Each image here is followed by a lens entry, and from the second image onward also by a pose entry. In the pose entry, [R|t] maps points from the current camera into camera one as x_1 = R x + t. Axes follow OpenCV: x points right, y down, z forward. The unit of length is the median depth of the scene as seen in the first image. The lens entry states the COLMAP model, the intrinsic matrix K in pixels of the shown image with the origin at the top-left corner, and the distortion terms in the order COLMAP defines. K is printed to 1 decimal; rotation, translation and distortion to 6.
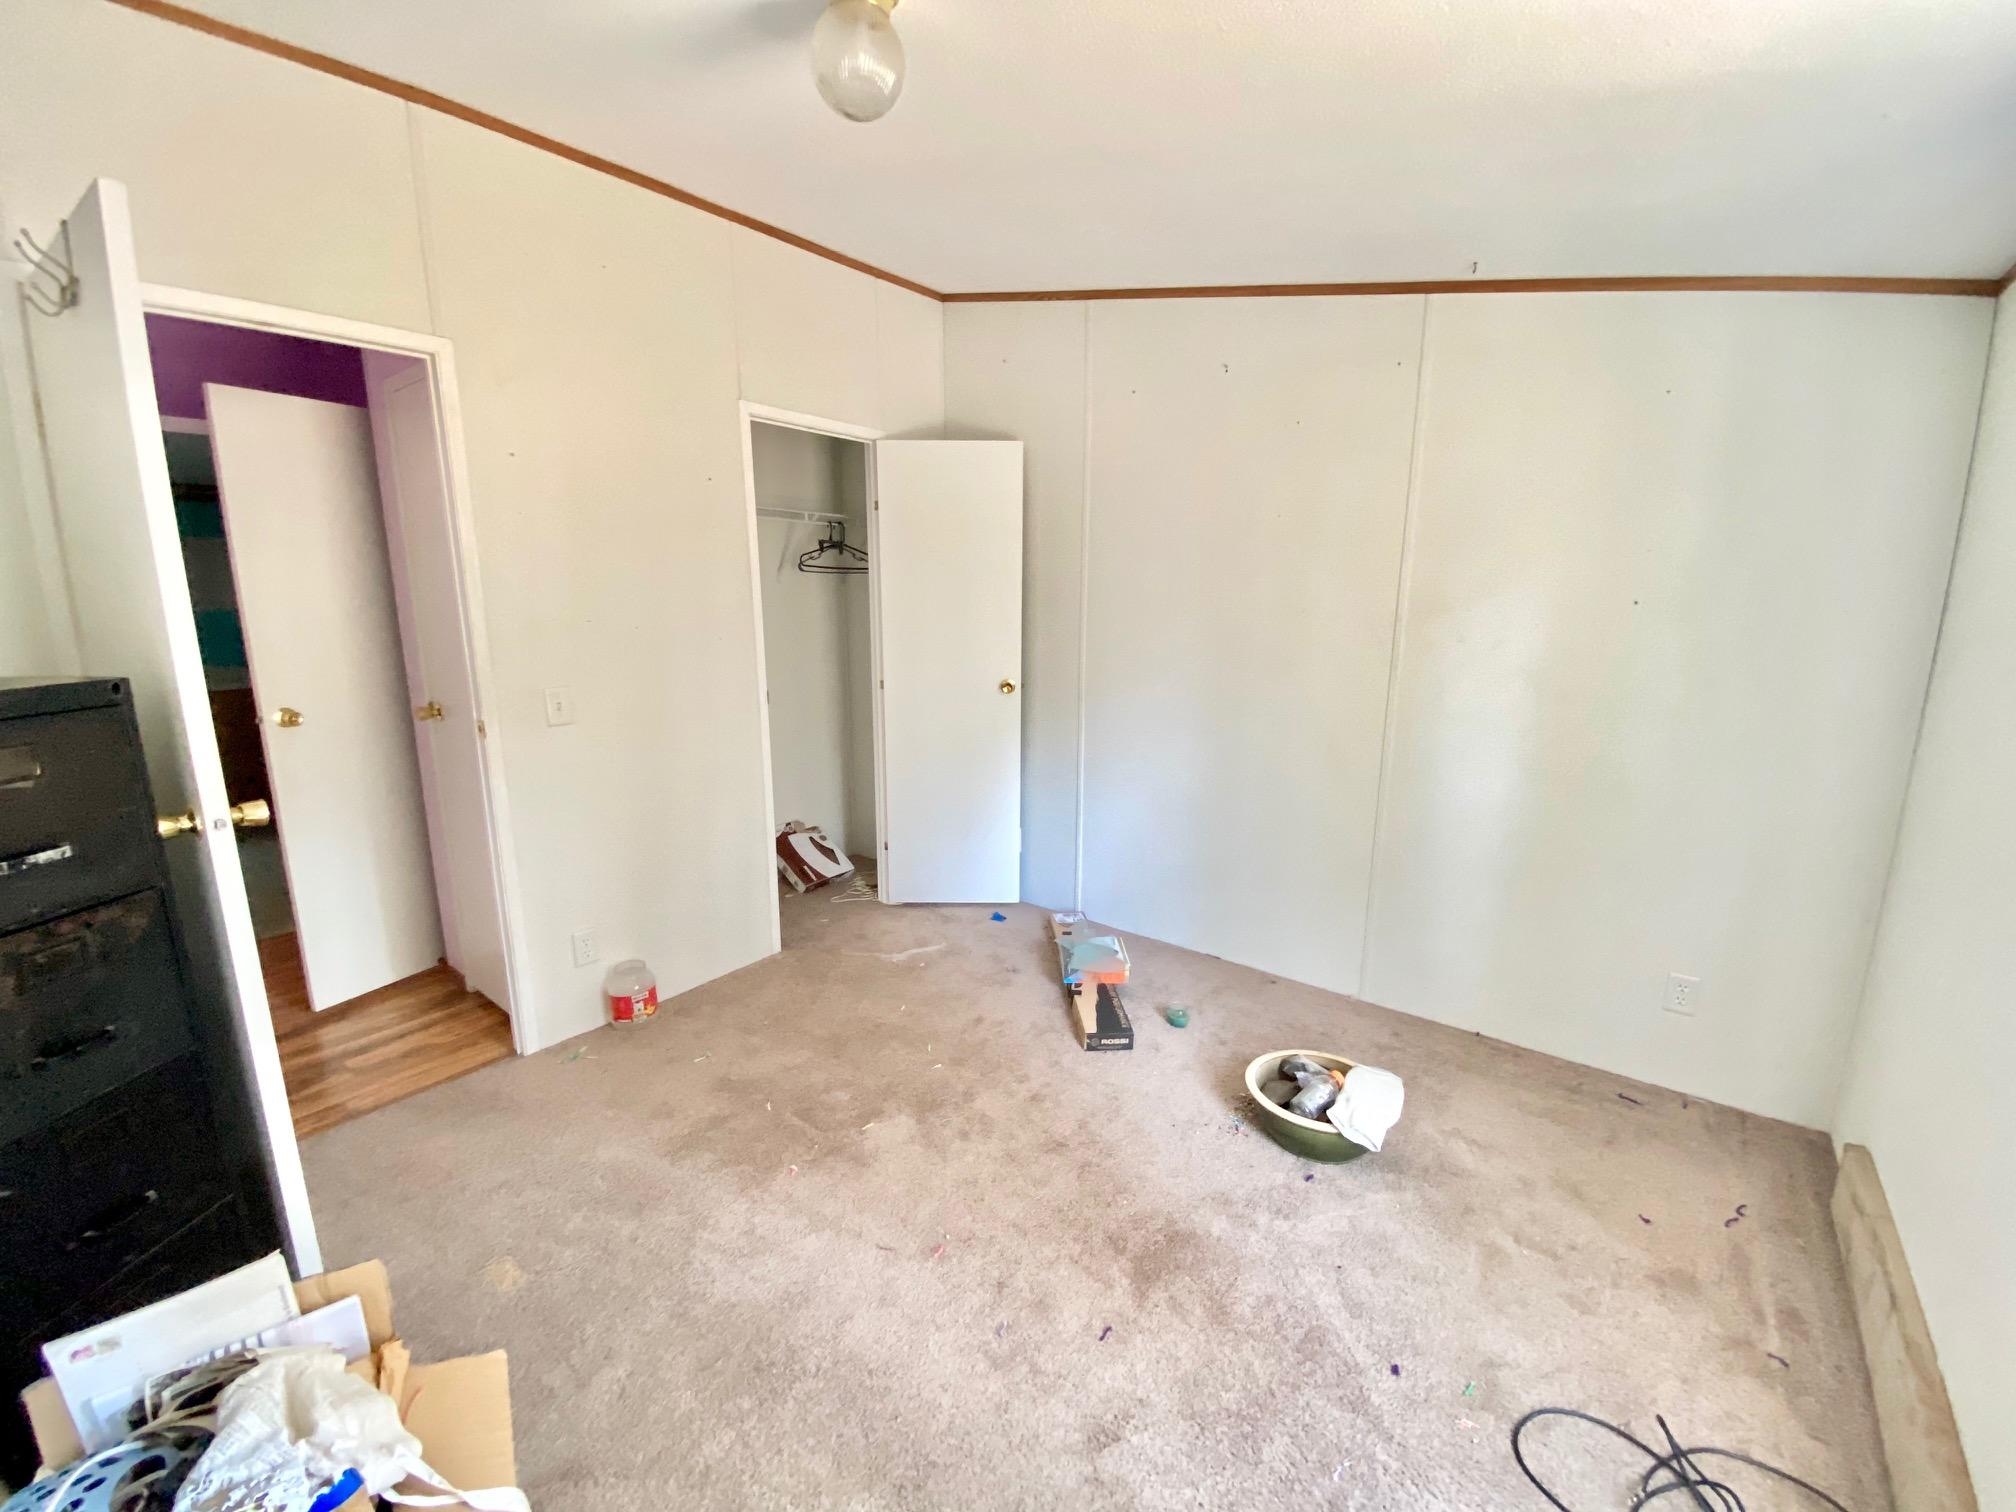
lens RADIAL K [[818.6, 0, 1006.5], [0, 818.6, 761.4], [0, 0, 1]] dist [0.032038, -0.026955]
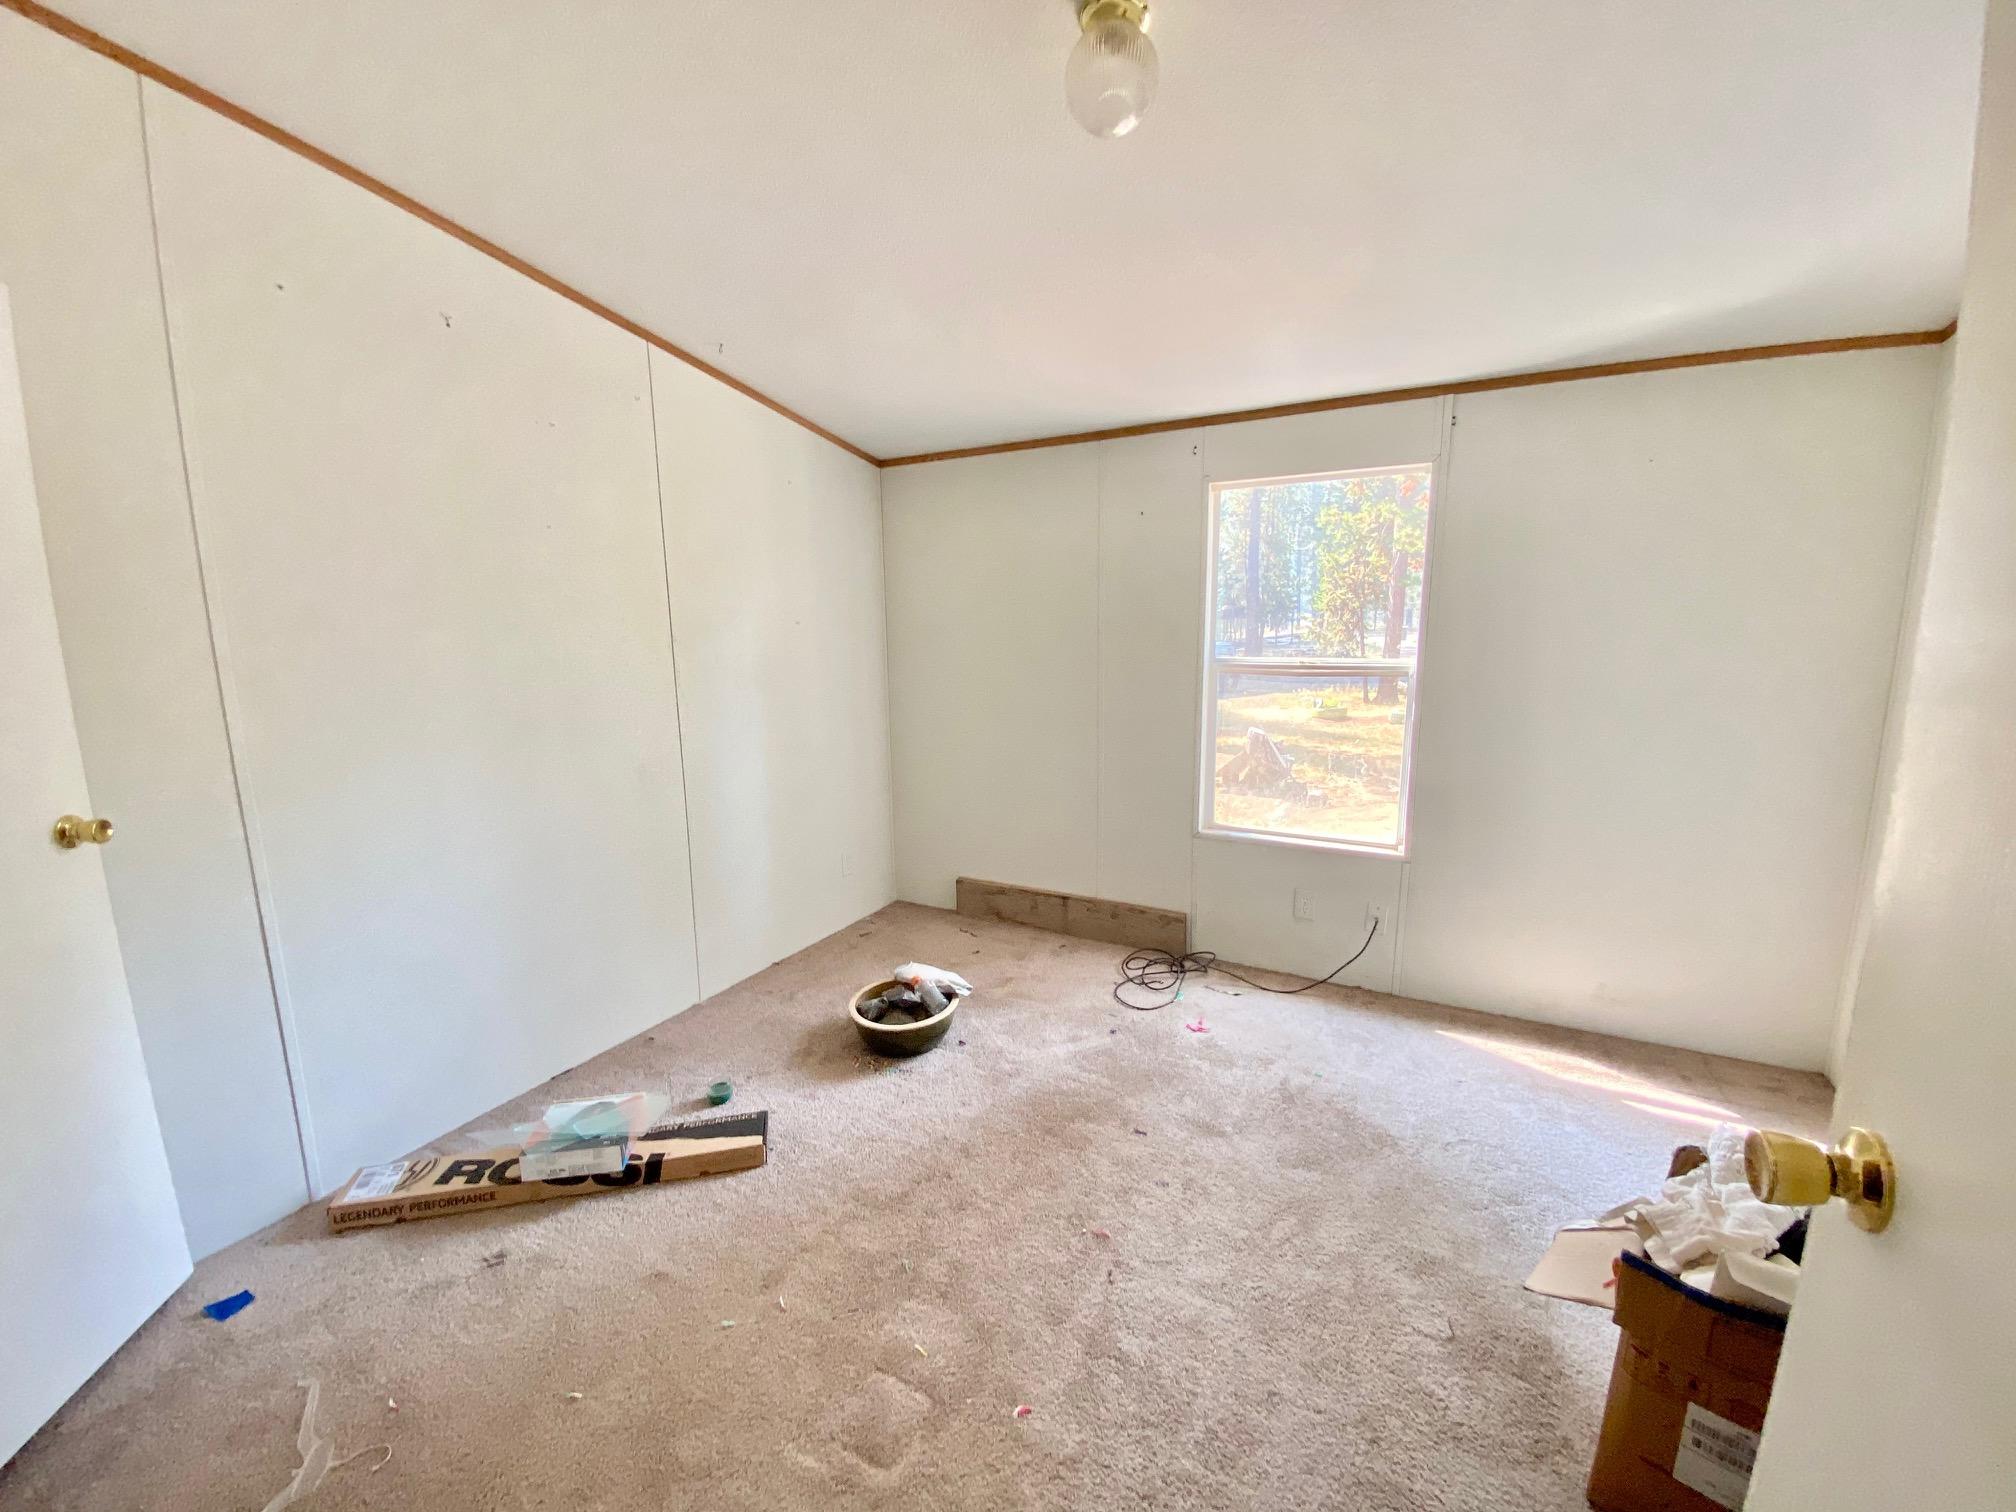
lens RADIAL K [[818.6, 0, 1006.5], [0, 818.6, 761.4], [0, 0, 1]] dist [0.032038, -0.026955]
pose [[-0.176838, -0.175234, 0.968515, -0.622886], [0.204113, 0.956102, 0.210256, -0.148993], [-0.962843, 0.234868, -0.133307, 0.711588]]
